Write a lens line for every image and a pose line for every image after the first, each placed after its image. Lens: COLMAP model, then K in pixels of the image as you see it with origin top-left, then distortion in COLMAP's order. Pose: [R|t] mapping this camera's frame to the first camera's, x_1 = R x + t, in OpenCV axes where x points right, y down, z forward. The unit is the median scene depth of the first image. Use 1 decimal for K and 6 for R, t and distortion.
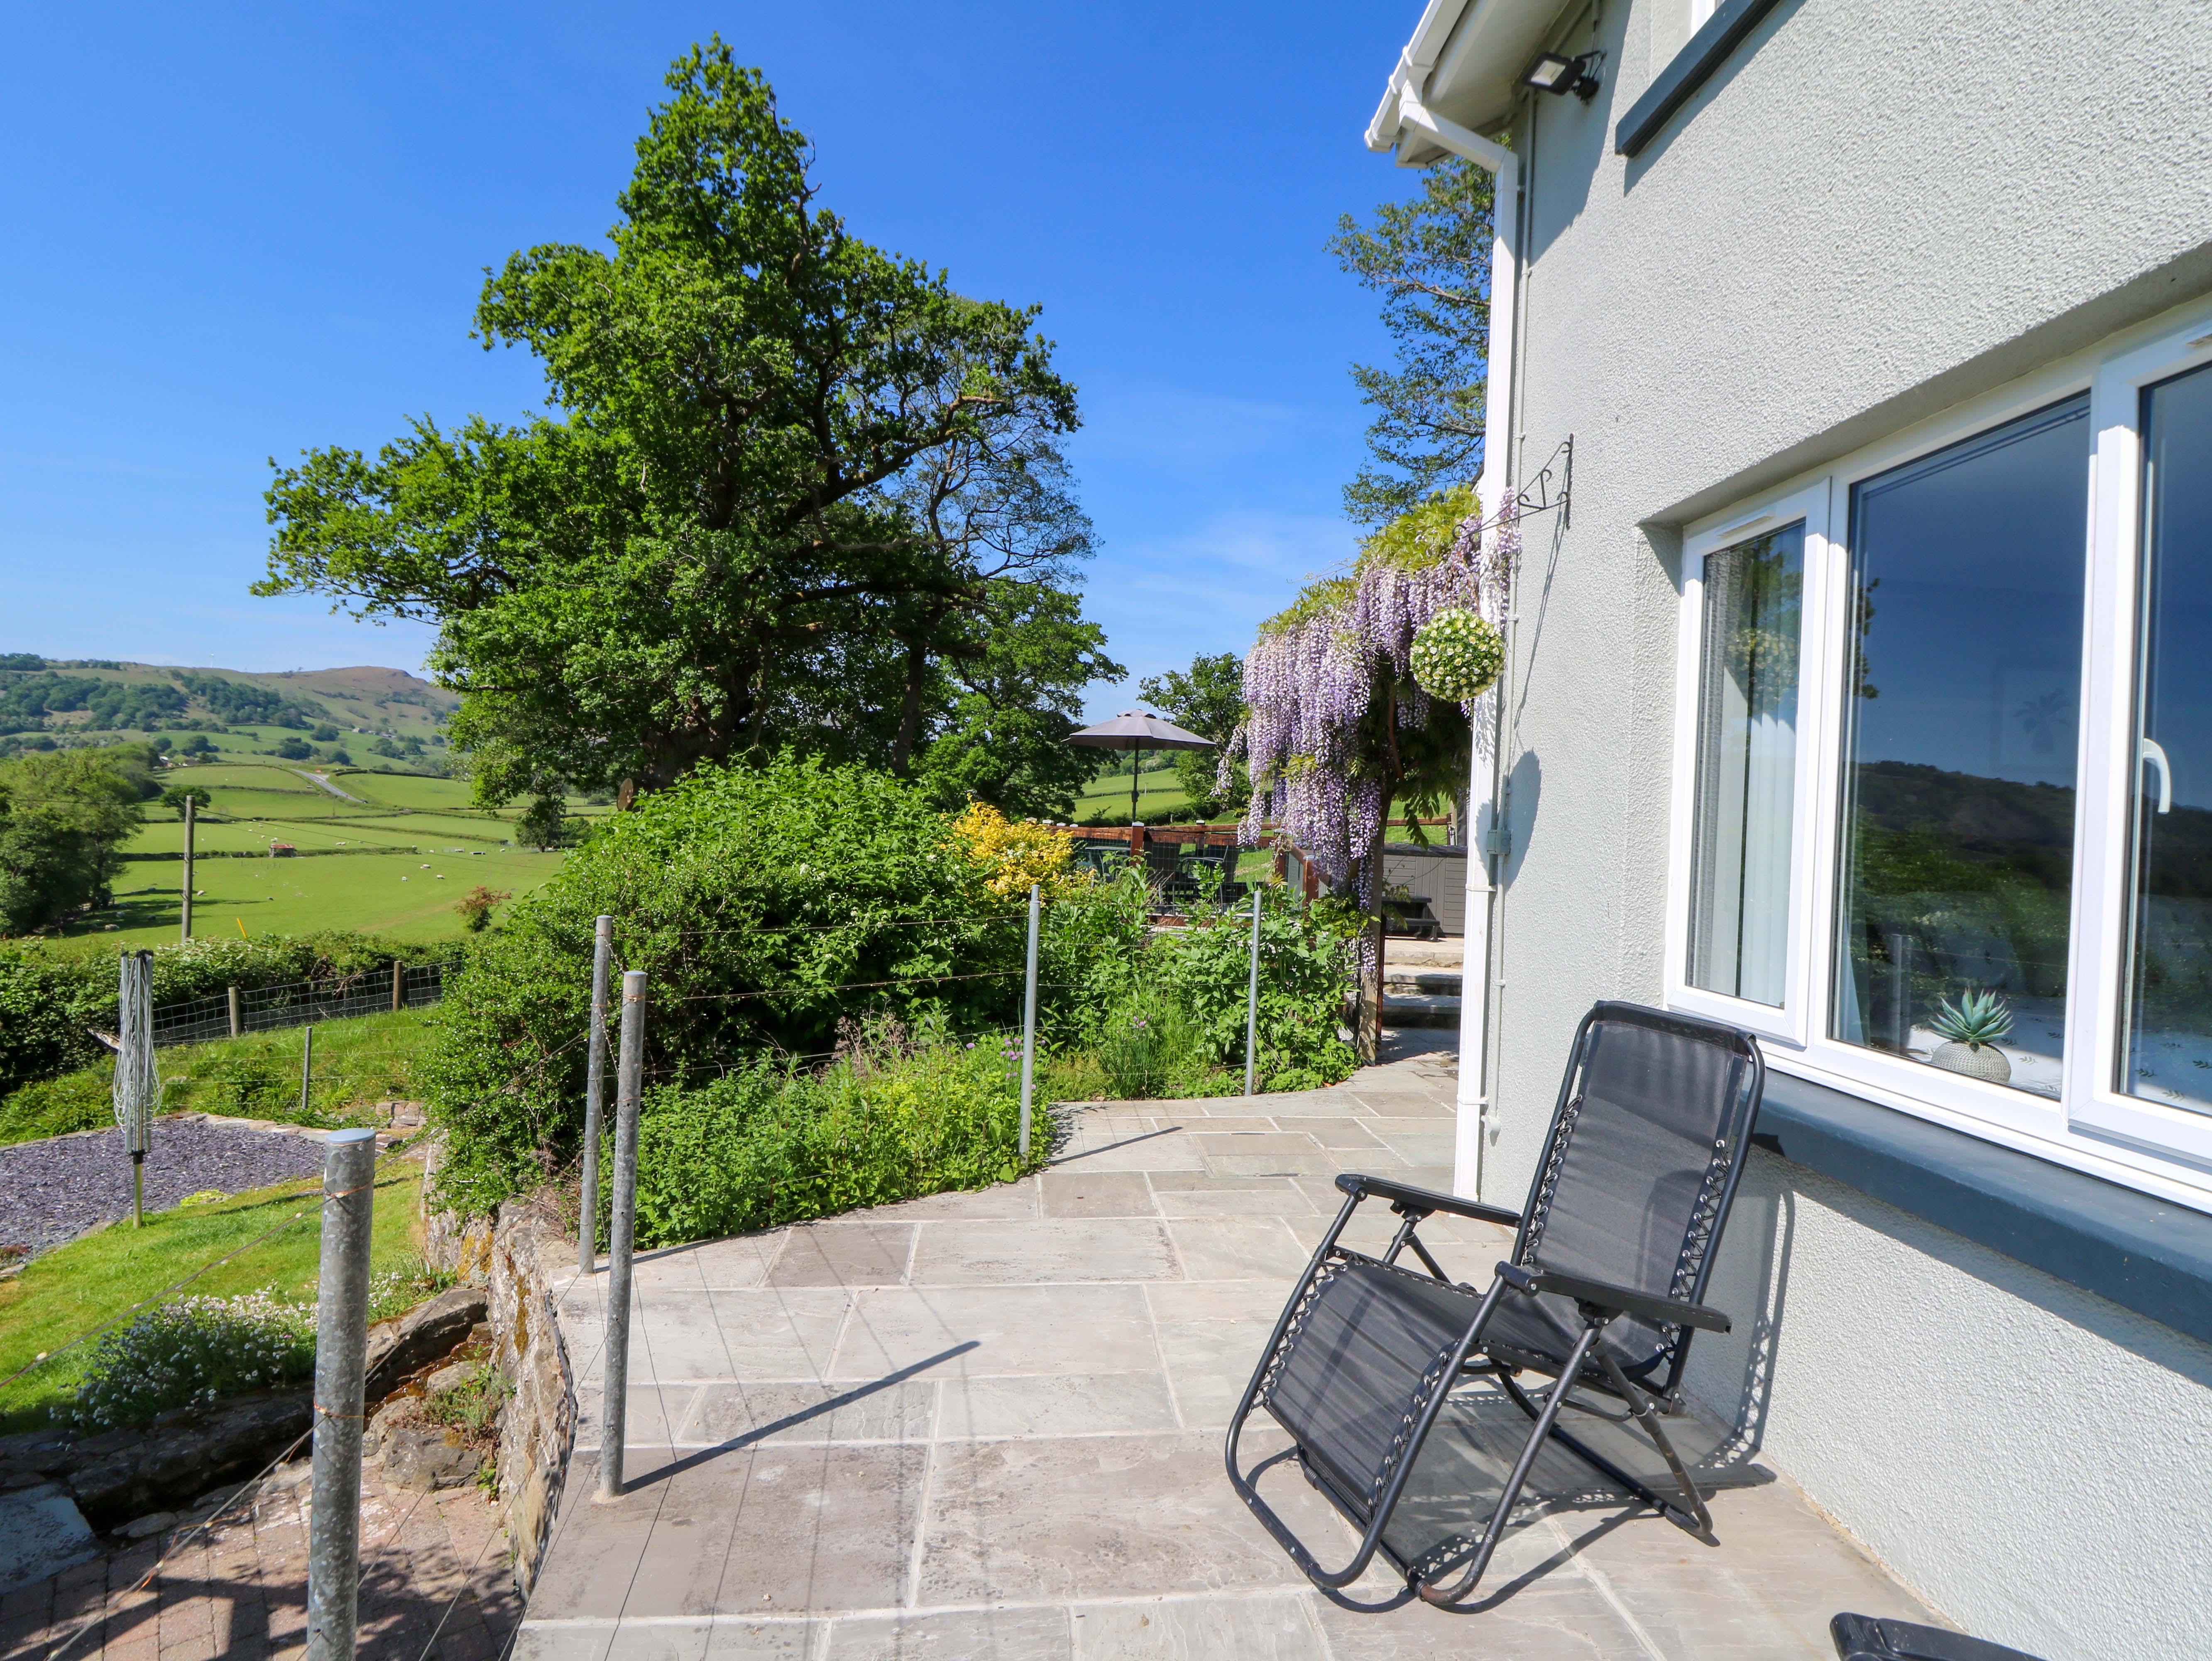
lens RADIAL K [[1149.4, 0, 1141.9], [0, 1149.4, 826.7], [0, 0, 1]] dist [0.006749, -0.016784]
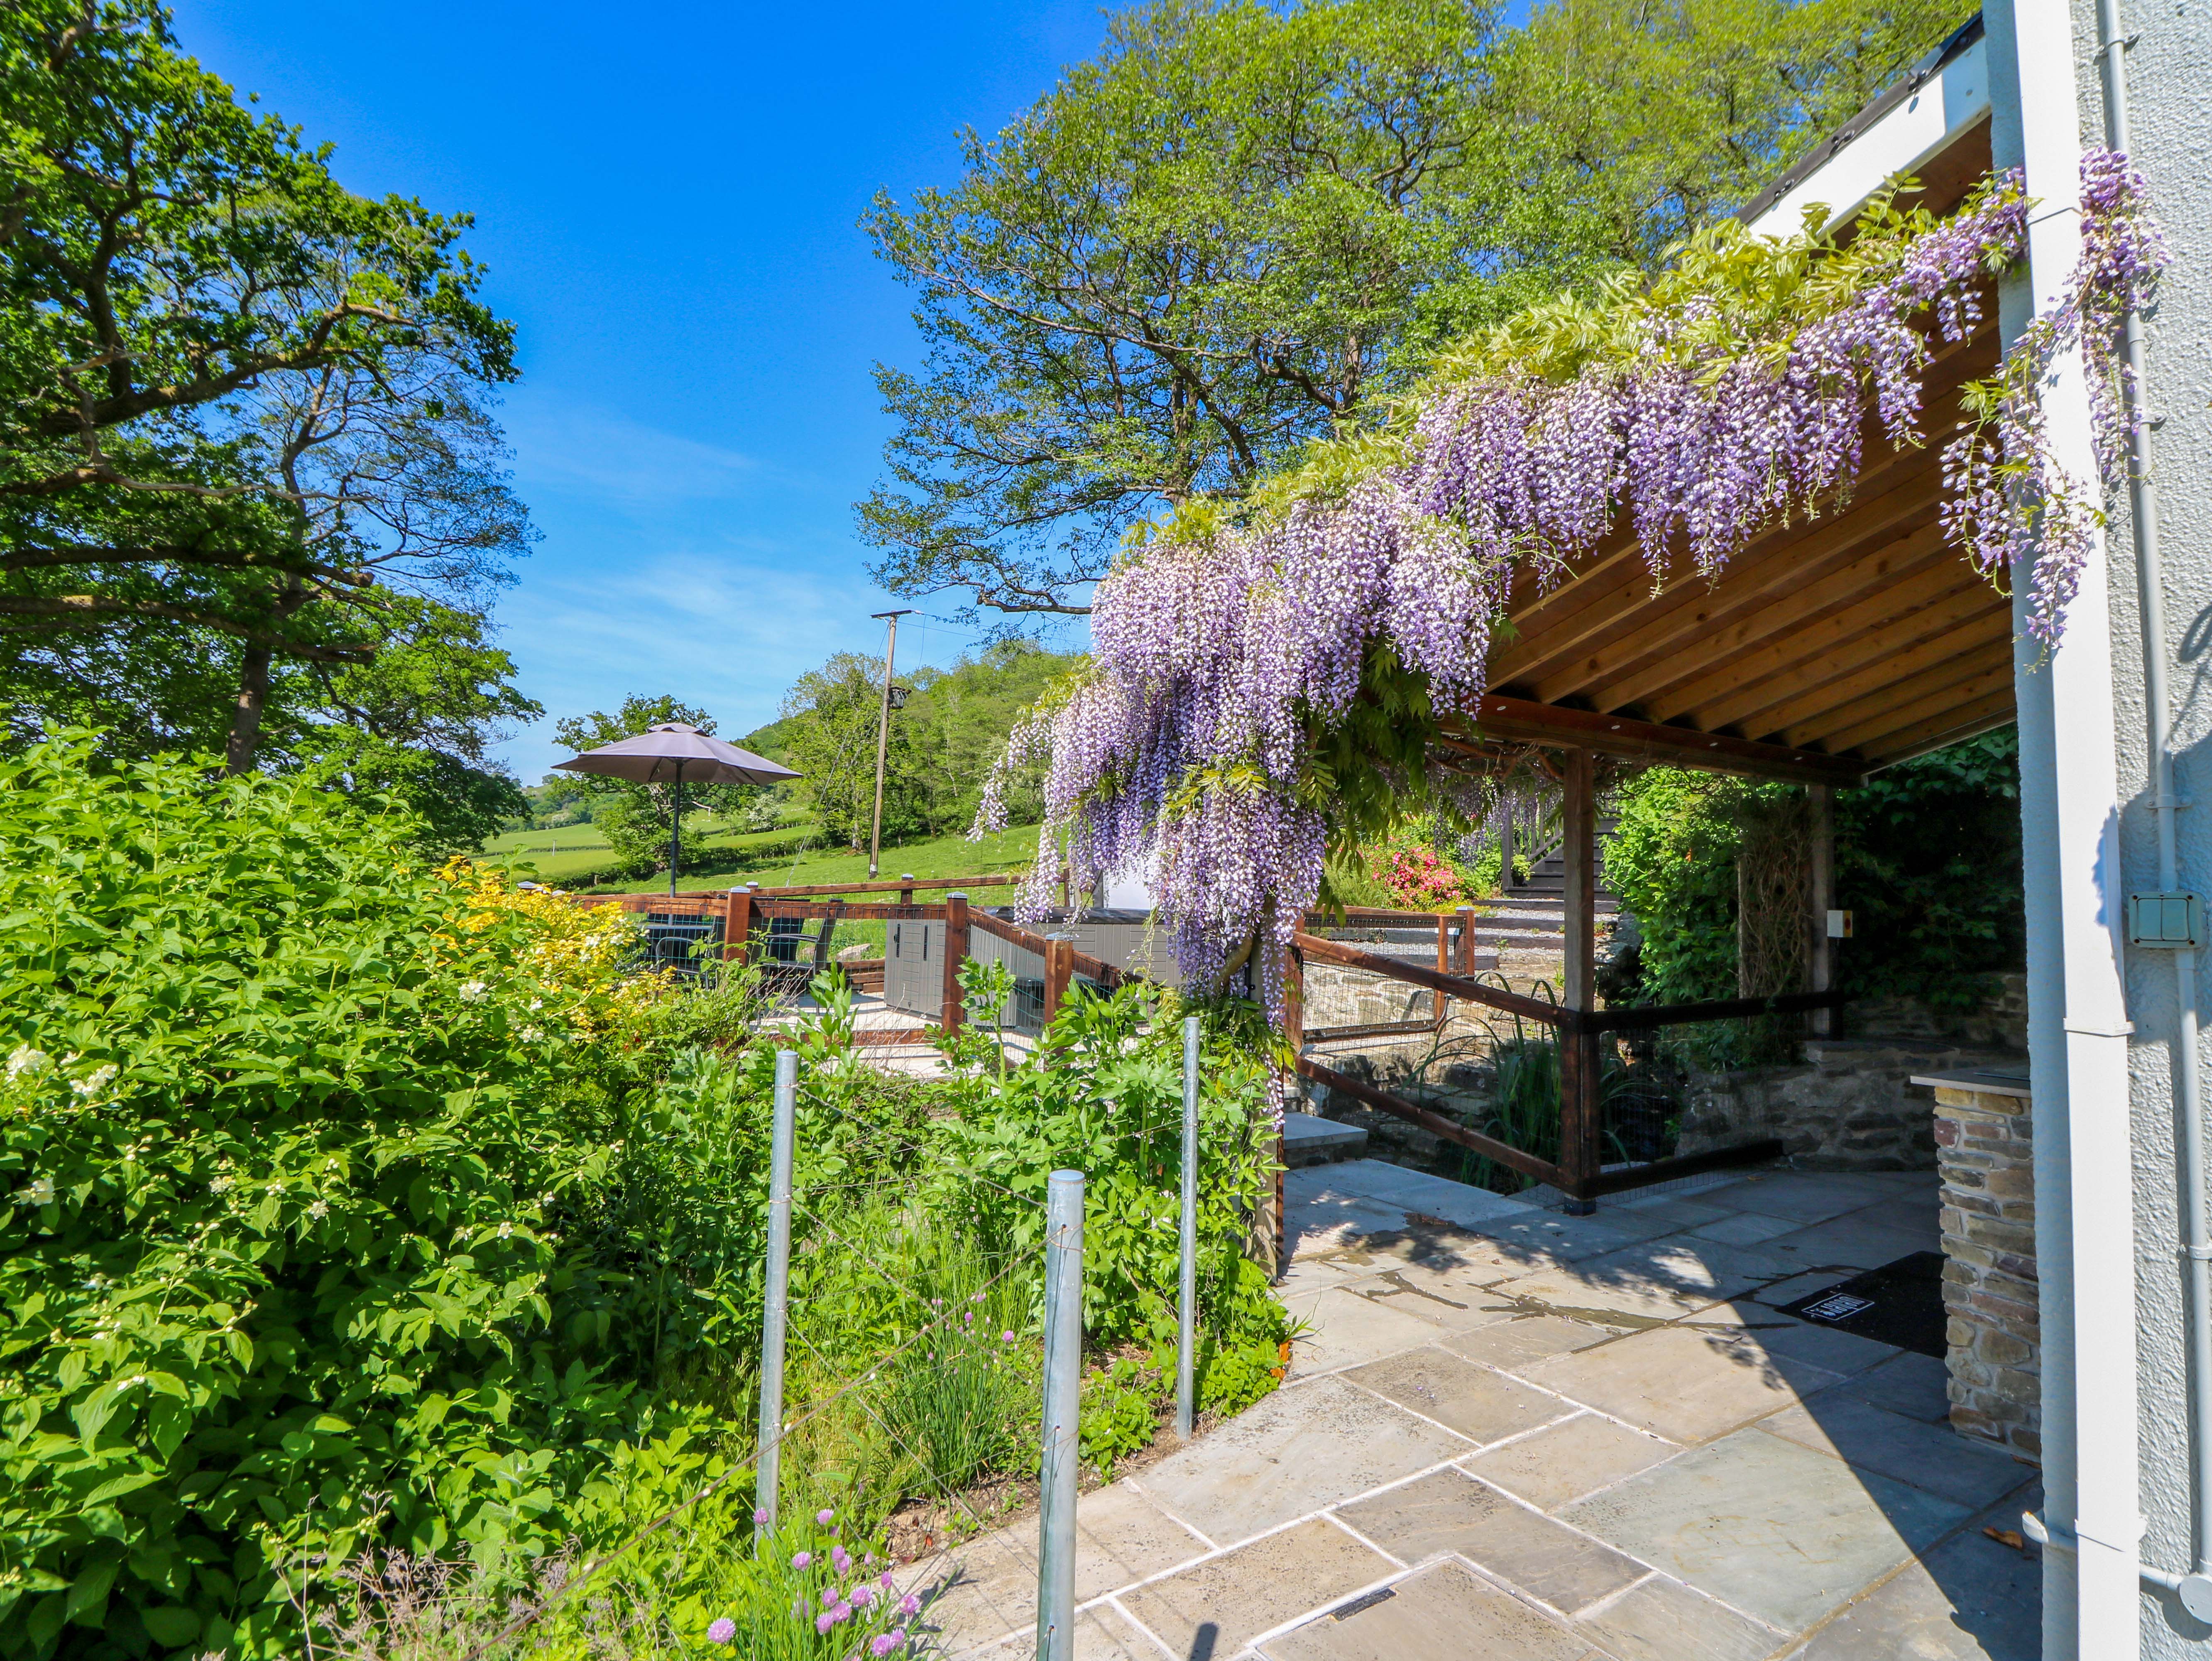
lens RADIAL K [[1149.4, 0, 1141.9], [0, 1149.4, 826.7], [0, 0, 1]] dist [0.006749, -0.016784]
pose [[0.887833, 0.006932, 0.460113, -0.037196], [0.016092, 0.998807, -0.046100, -0.001519], [-0.459884, 0.048333, 0.886663, 0.129391]]
